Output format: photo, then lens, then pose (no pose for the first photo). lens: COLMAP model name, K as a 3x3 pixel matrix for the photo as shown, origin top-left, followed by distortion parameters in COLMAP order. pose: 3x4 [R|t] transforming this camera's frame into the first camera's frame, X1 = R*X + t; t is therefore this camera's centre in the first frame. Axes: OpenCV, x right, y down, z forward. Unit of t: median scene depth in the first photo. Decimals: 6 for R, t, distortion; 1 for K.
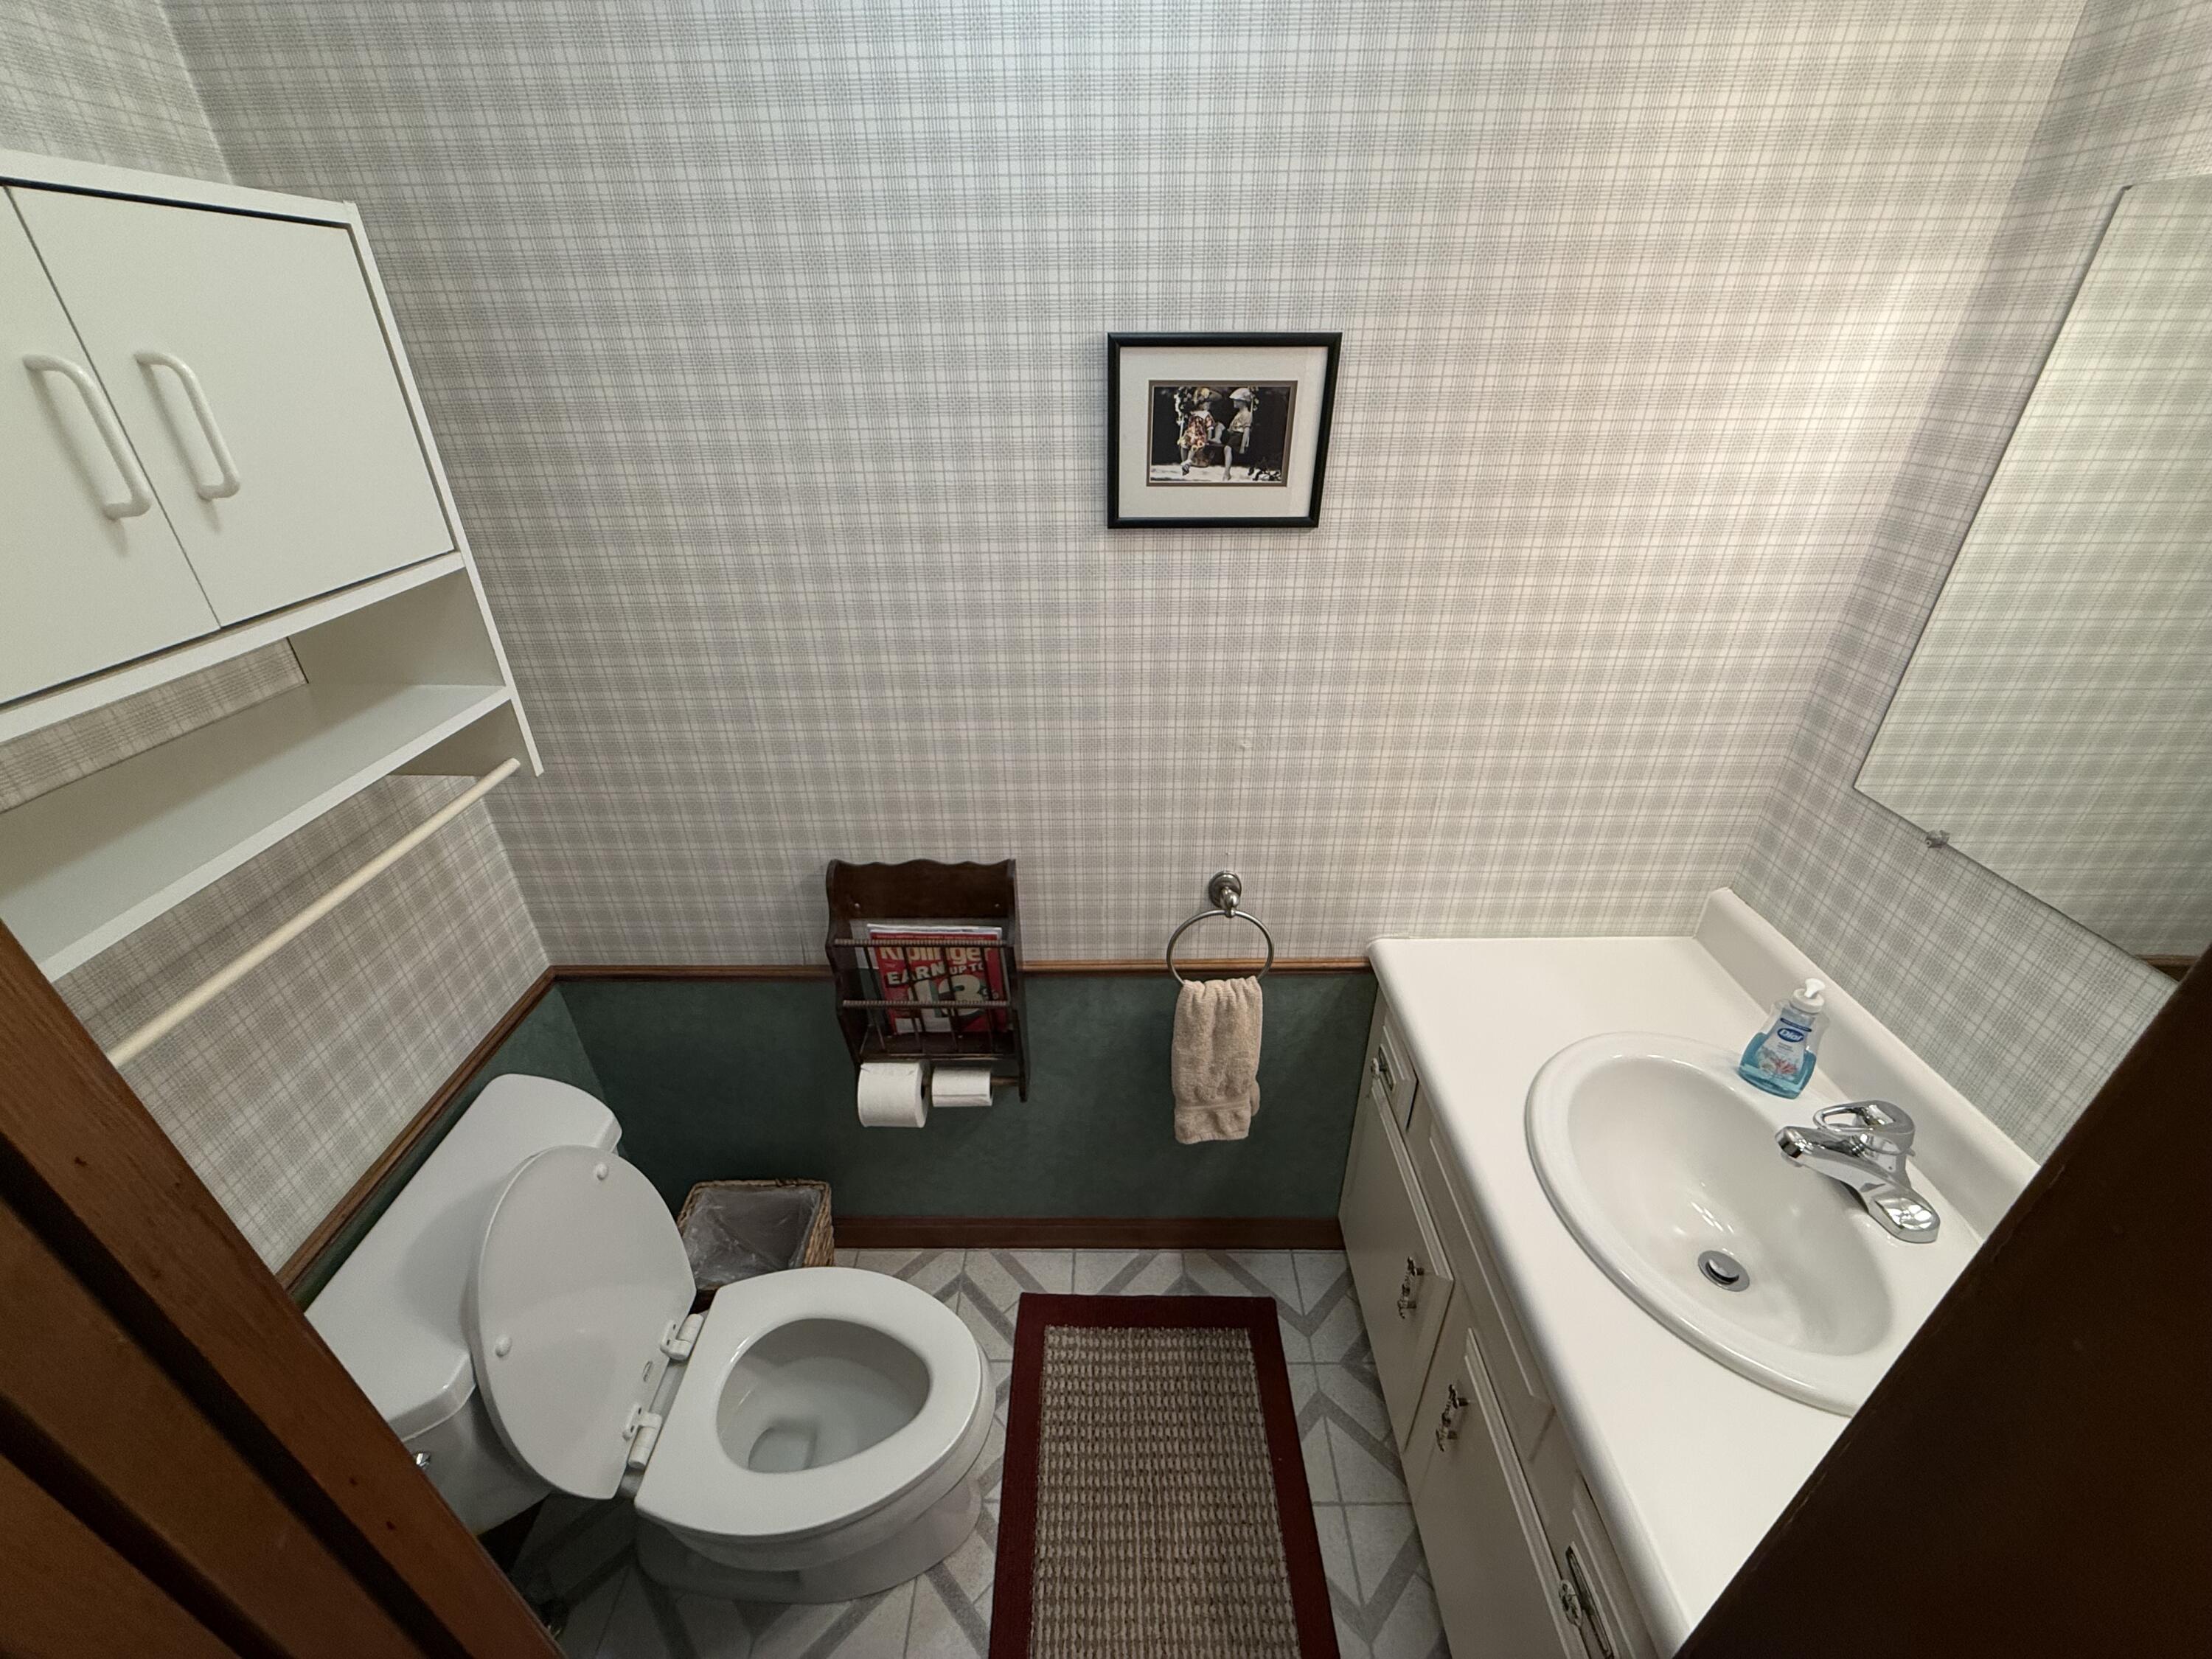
lens RADIAL K [[879.0, 0, 1095.6], [0, 879.0, 819.2], [0, 0, 1]] dist [-0.001621, -0.000131]
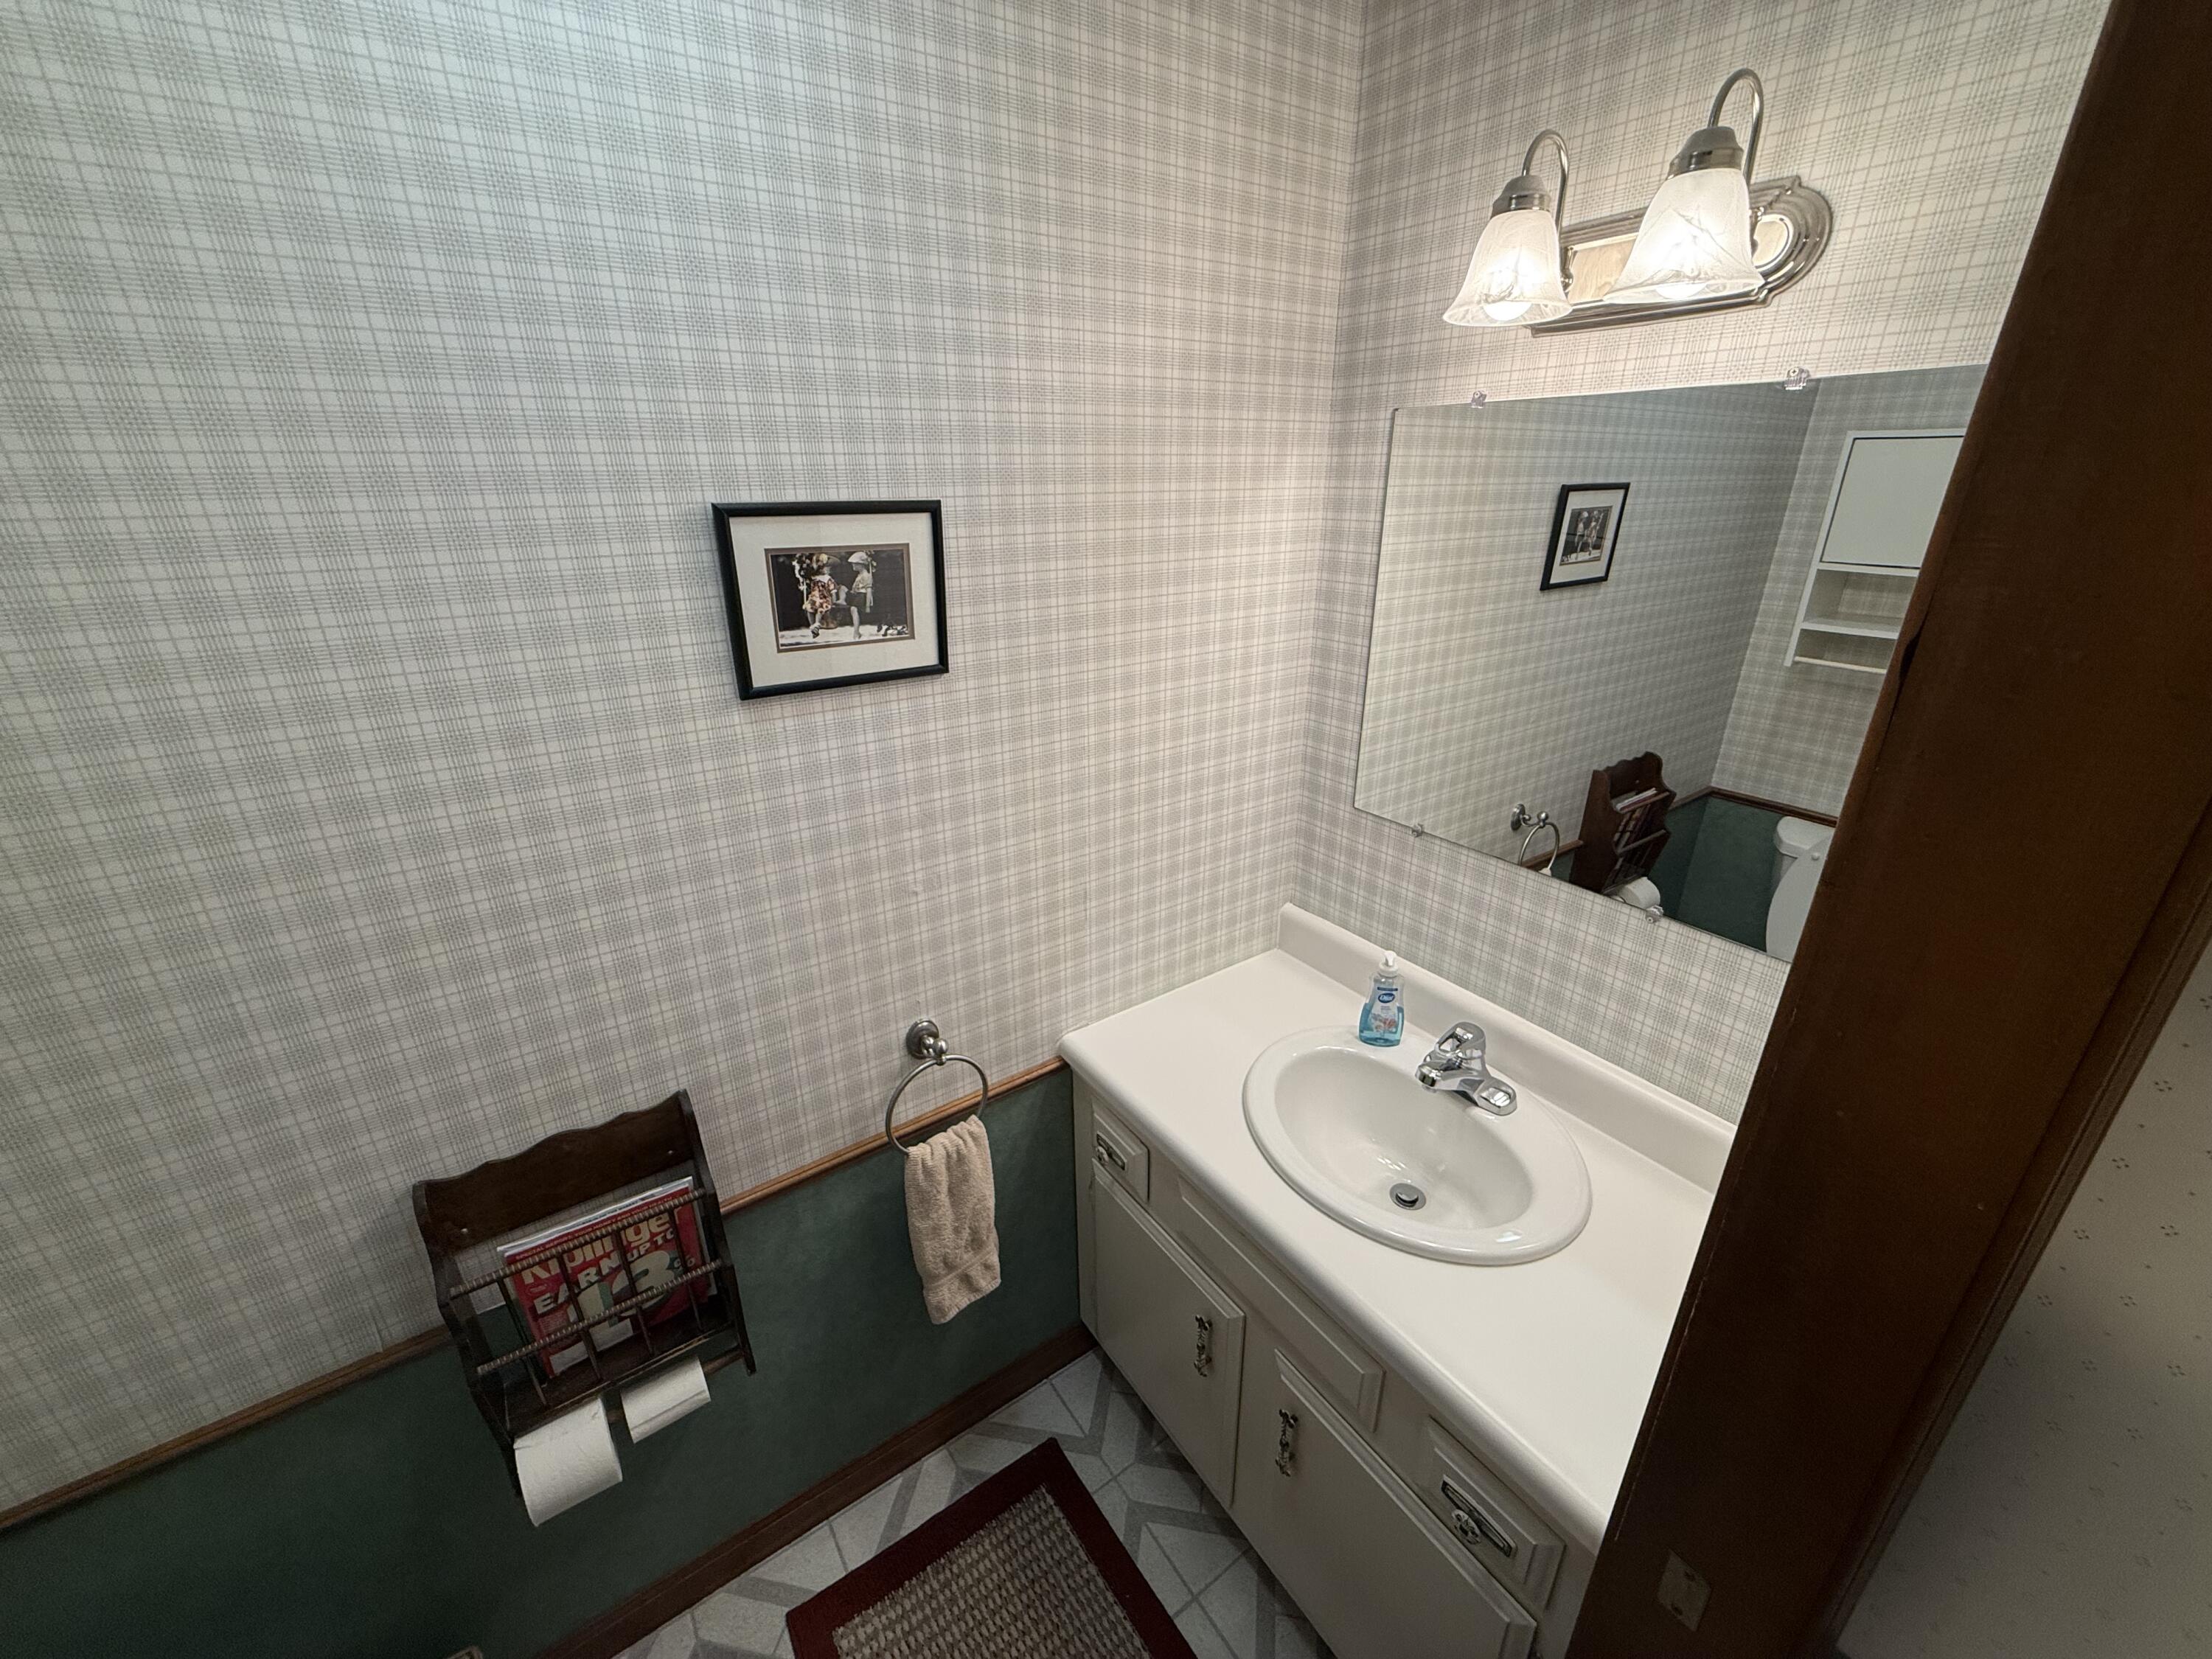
lens RADIAL K [[879.0, 0, 1125.3], [0, 879.0, 817.0], [0, 0, 1]] dist [-0.001621, -0.000131]
pose [[0.816335, -0.205758, 0.539686, -0.160729], [0.275665, 0.959900, -0.051006, -0.049136], [-0.507550, 0.190411, 0.840320, 0.038524]]
